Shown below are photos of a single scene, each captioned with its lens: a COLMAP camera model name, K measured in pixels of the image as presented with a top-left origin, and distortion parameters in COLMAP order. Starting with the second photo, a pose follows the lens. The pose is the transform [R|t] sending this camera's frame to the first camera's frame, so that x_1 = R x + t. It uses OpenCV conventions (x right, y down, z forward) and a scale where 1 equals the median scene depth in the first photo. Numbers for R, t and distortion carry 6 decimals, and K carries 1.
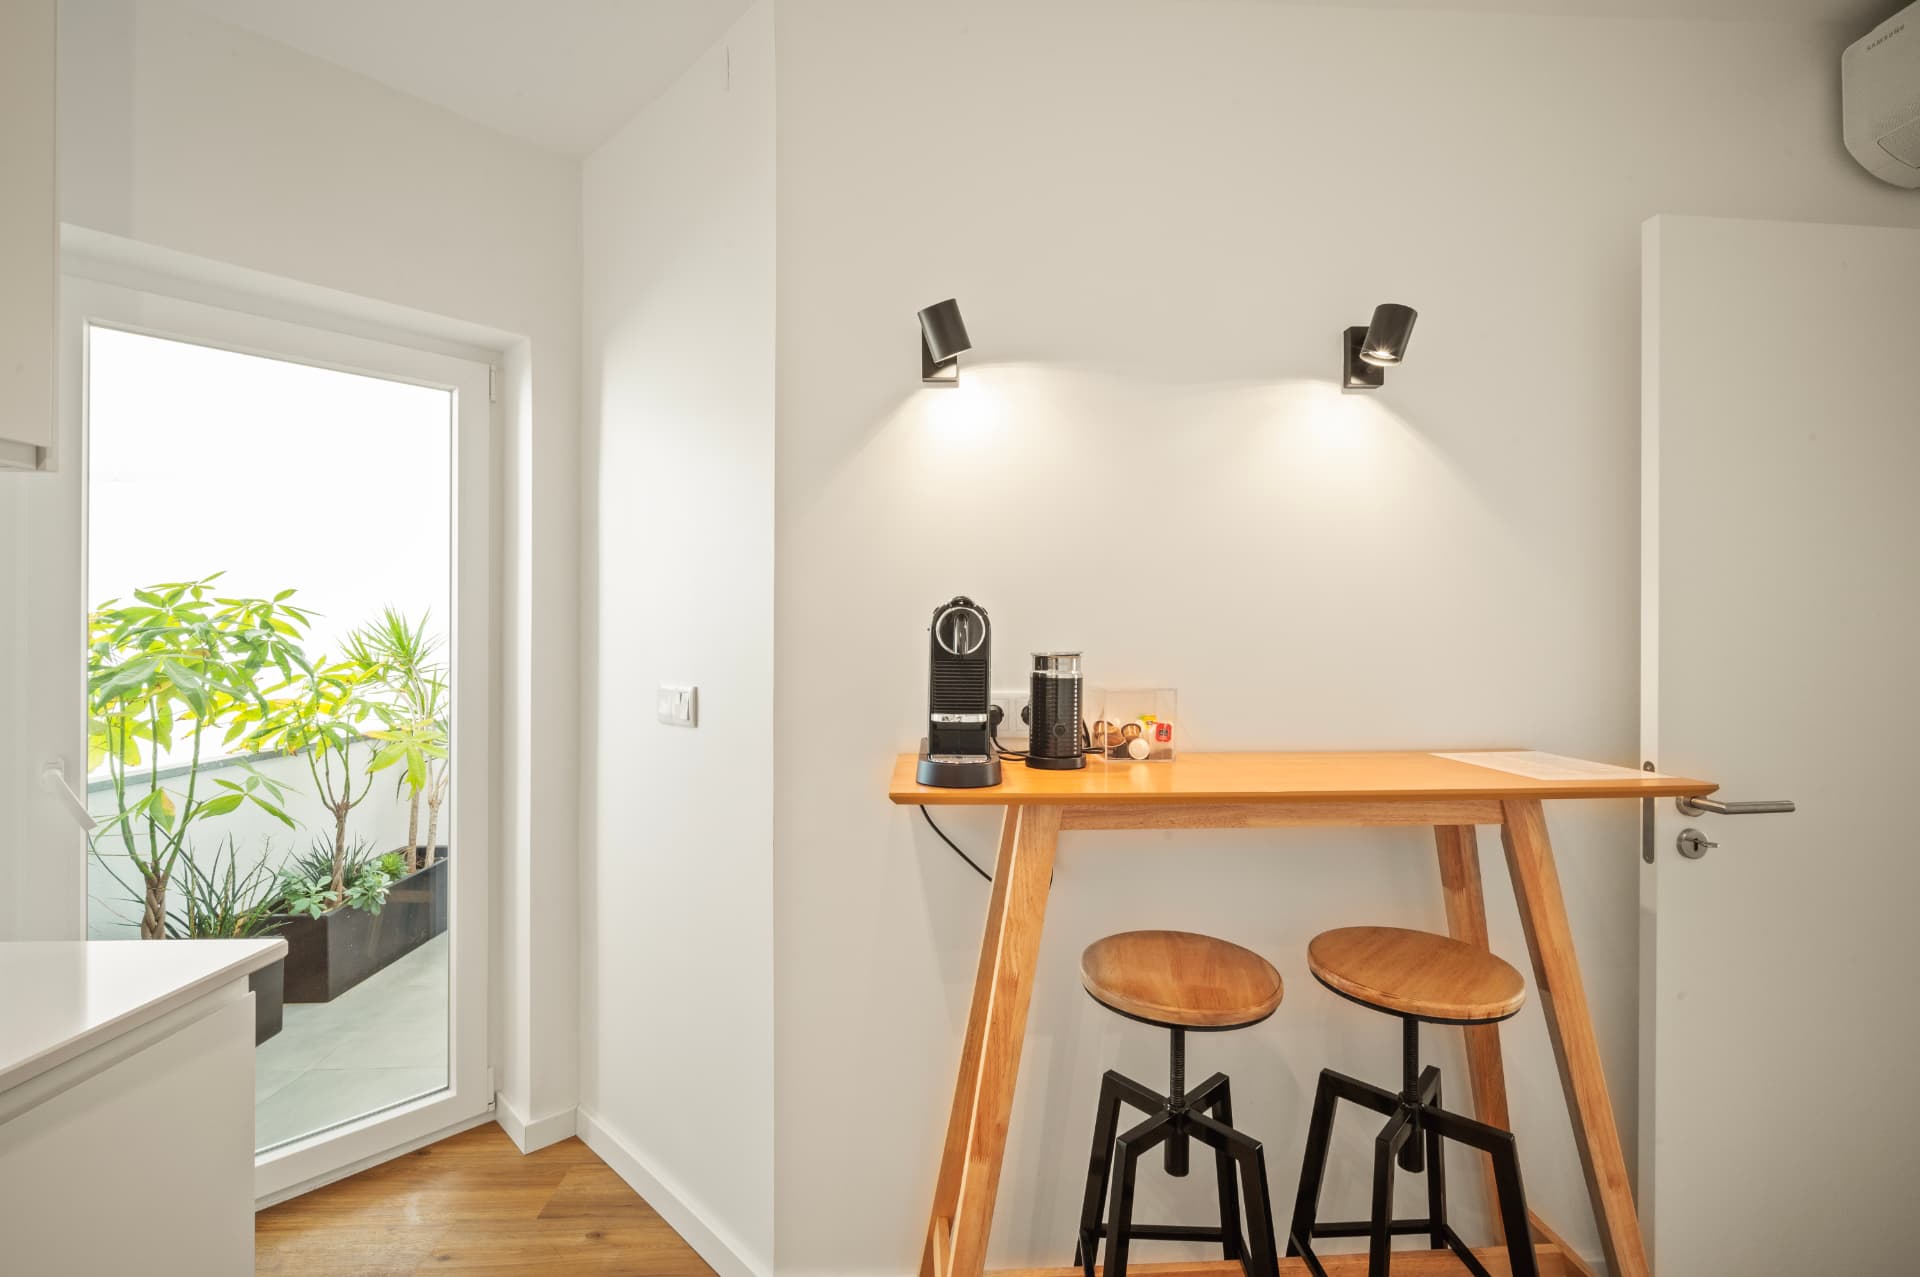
lens RADIAL K [[851.3, 0, 962.7], [0, 851.3, 634.2], [0, 0, 1]] dist [-0.000113, 0.000064]
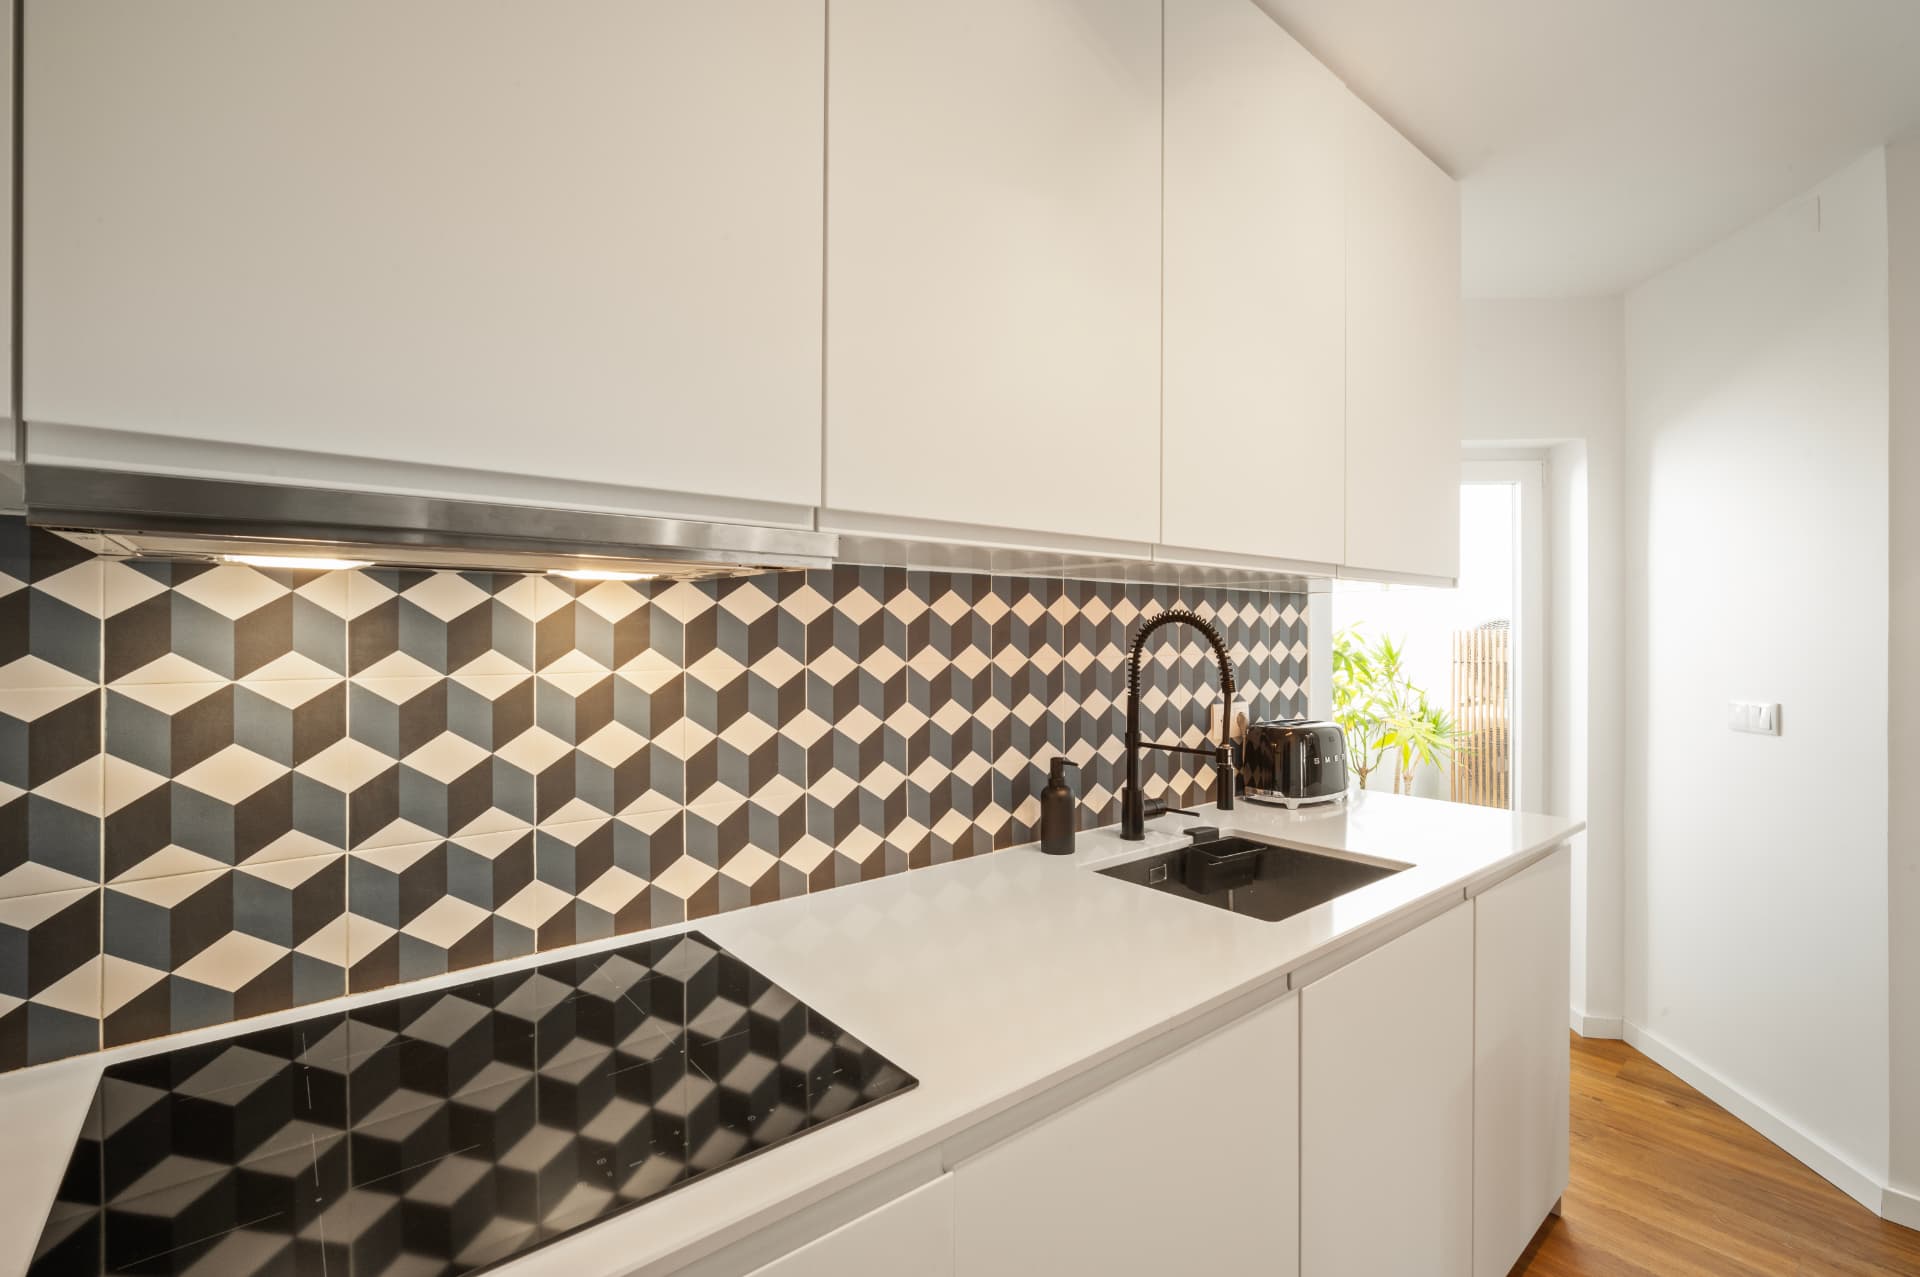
lens RADIAL K [[851.3, 0, 959.9], [0, 851.3, 636.0], [0, 0, 1]] dist [-0.000113, 0.000064]
pose [[0.639981, 0.000755, -0.768390, -0.112116], [-0.000428, 1.000000, 0.000627, -0.035777], [0.768391, -0.000072, 0.639981, -0.693783]]
